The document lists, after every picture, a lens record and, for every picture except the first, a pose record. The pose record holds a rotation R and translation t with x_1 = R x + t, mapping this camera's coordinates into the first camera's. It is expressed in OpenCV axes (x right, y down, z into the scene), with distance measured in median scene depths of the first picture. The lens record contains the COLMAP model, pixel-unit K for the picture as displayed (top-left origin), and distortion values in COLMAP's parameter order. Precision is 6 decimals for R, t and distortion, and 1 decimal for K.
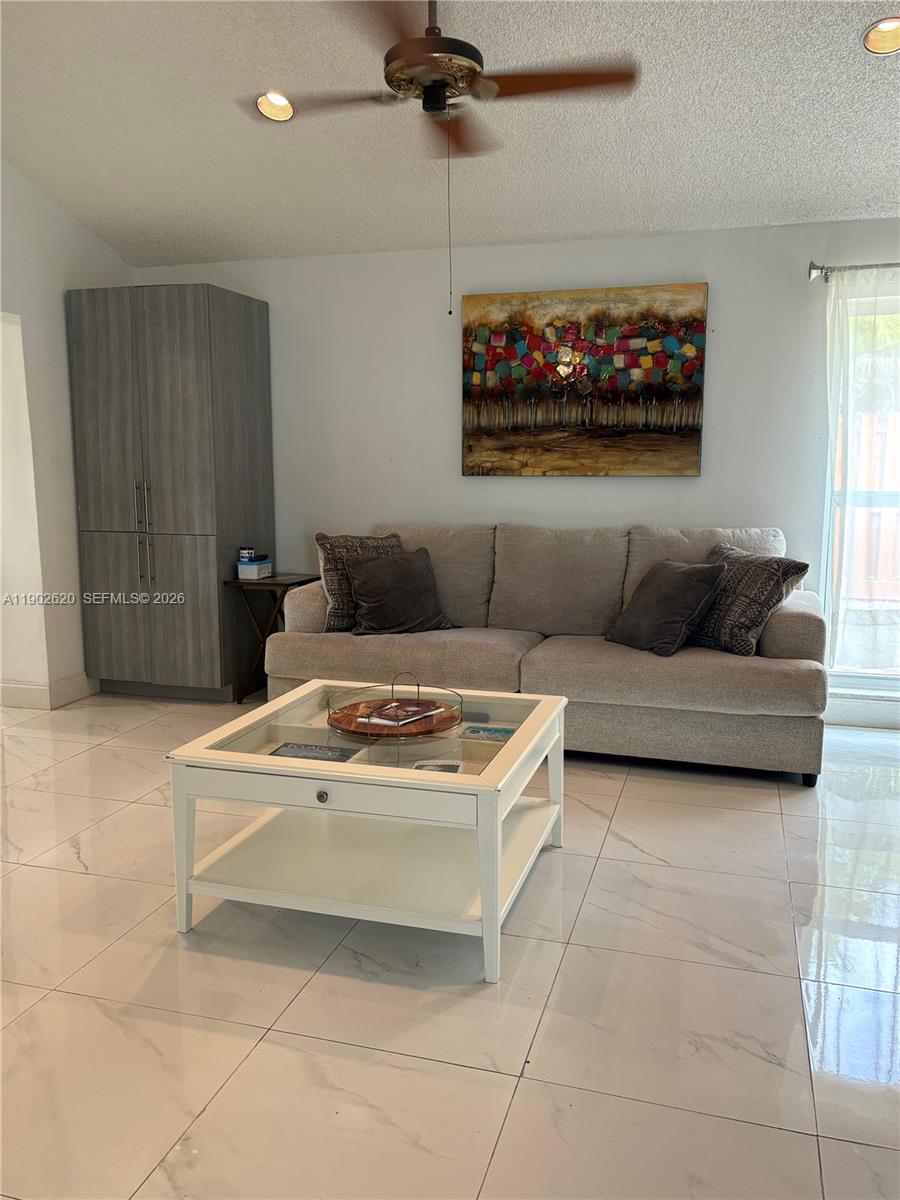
lens RADIAL K [[941.0, 0, 447.9], [0, 941.0, 595.0], [0, 0, 1]] dist [0.106631, -0.214521]
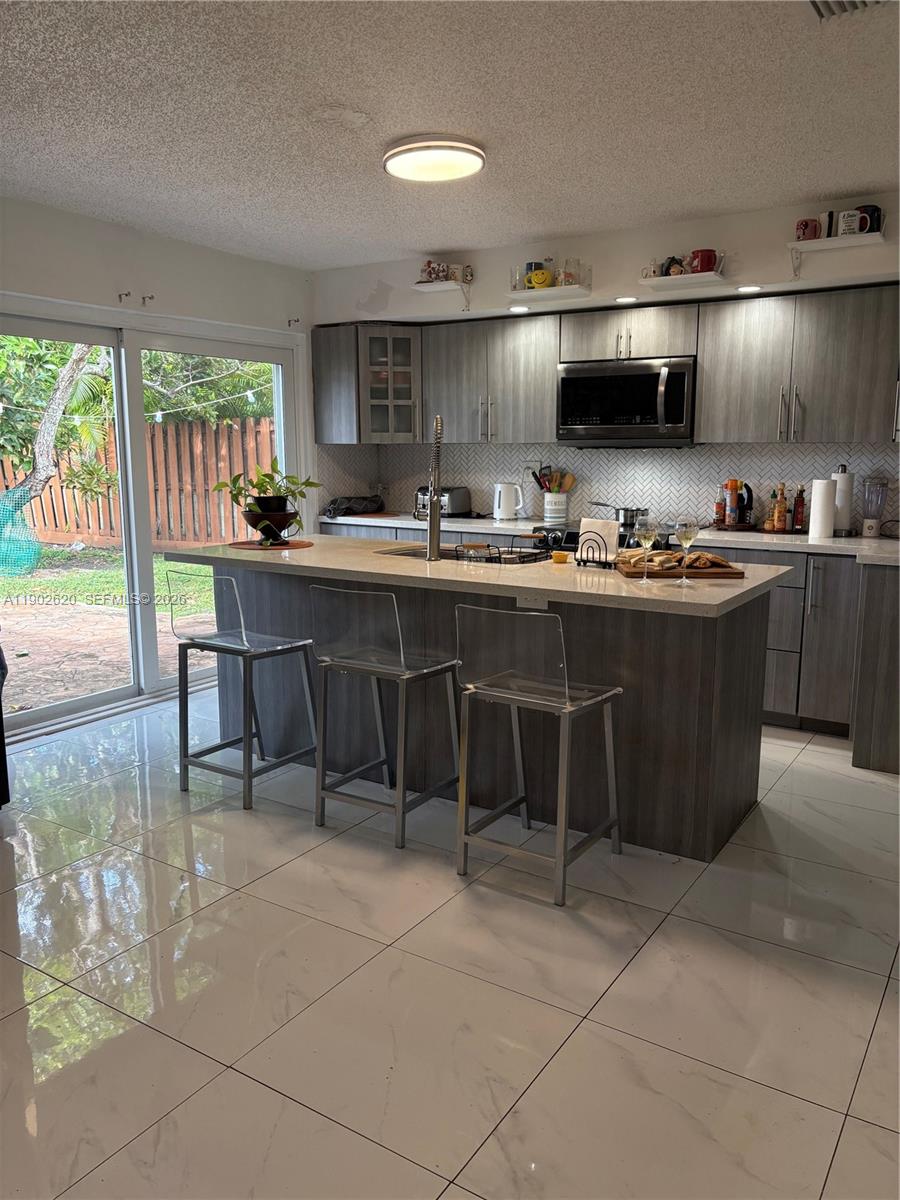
lens RADIAL K [[904.2, 0, 457.3], [0, 904.2, 602.9], [0, 0, 1]] dist [0.057466, -0.074713]
pose [[0.964769, 0.046563, -0.258946, -0.737484], [-0.040276, 0.998752, 0.029535, -0.042164], [0.259998, -0.018065, 0.965440, 0.206549]]
